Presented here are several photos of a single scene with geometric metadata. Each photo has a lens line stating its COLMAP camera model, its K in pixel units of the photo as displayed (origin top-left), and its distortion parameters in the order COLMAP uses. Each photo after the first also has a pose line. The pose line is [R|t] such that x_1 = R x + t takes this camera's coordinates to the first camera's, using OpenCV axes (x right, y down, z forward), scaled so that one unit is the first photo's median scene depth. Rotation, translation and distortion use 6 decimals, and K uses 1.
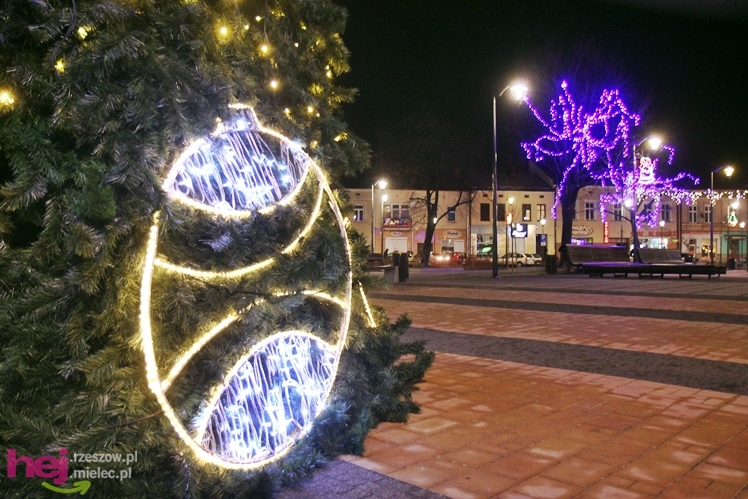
lens RADIAL K [[616.8, 0, 374.0], [0, 616.8, 249.5], [0, 0, 1]] dist [-0.116186, 0.136878]
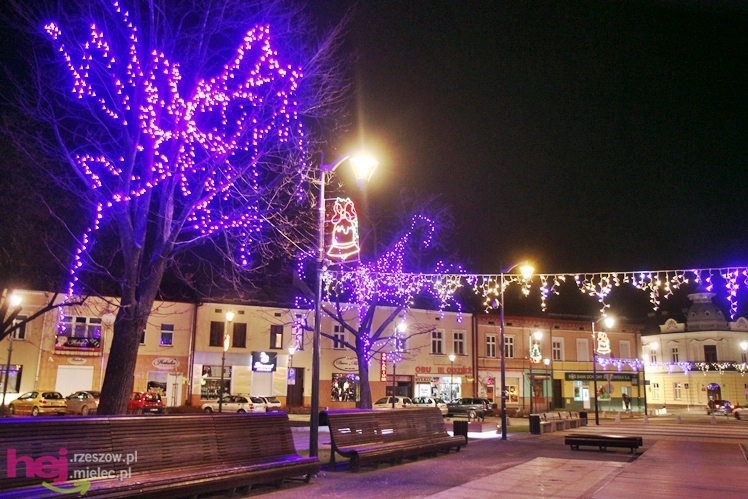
lens RADIAL K [[616.8, 0, 374.0], [0, 616.8, 249.5], [0, 0, 1]] dist [-0.116186, 0.136878]
pose [[0.960258, 0.075147, 0.268808, 0.160133], [-0.018049, 0.977777, -0.208868, -0.012184], [-0.278530, 0.195715, 0.940275, 0.268136]]
